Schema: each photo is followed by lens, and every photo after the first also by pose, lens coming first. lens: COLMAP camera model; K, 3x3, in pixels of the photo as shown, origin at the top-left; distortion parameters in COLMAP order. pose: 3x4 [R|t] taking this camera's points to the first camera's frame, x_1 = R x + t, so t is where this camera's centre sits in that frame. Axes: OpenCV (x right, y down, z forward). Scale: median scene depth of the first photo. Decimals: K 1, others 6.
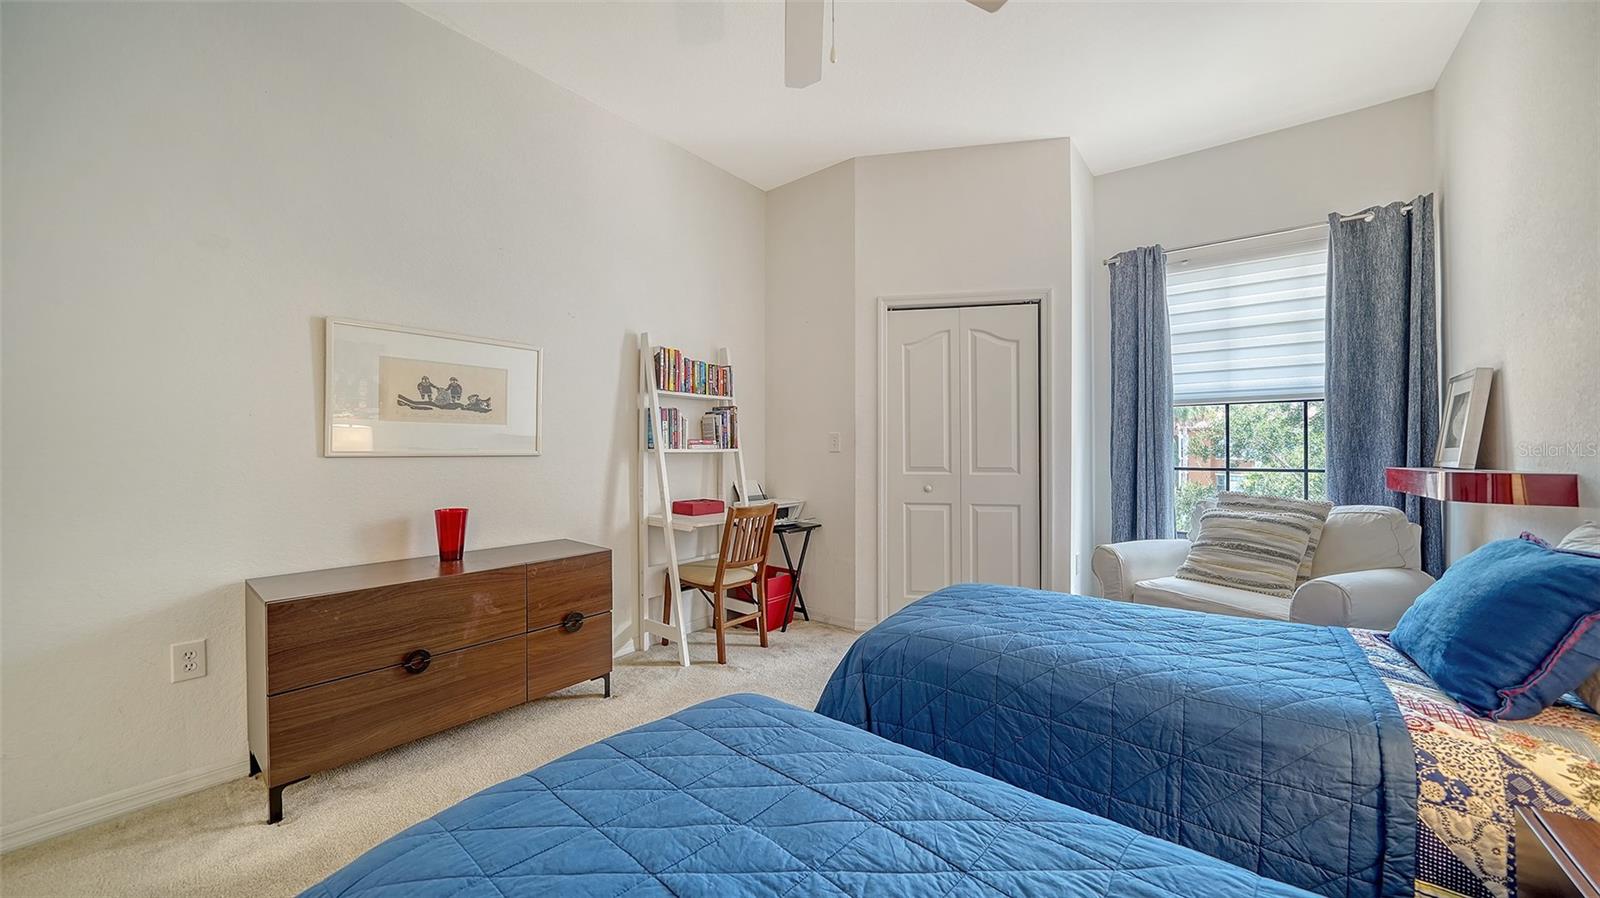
lens RADIAL K [[576.7, 0, 798.4], [0, 576.7, 443.6], [0, 0, 1]] dist [-0.000383, -0.000313]
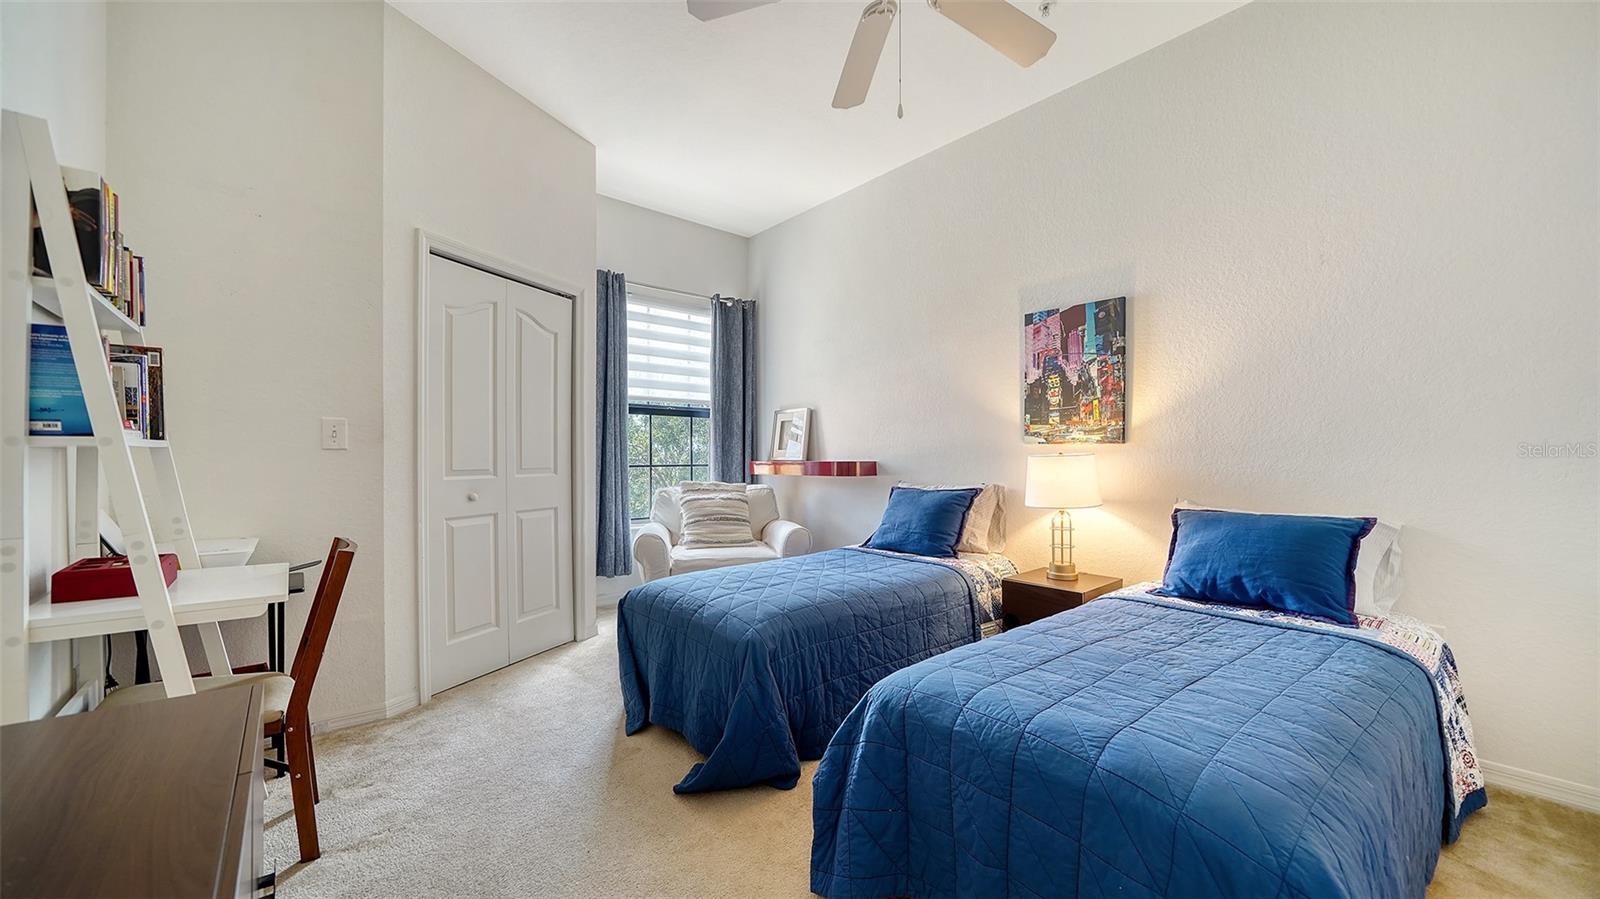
lens RADIAL K [[614.7, 0, 801.1], [0, 614.7, 455.8], [0, 0, 1]] dist [-0.000544, -0.000079]
pose [[0.184516, 0.000642, 0.982829, -0.632651], [-0.011954, 0.999927, 0.001591, 0.019049], [-0.982757, -0.012042, 0.184510, 0.499160]]
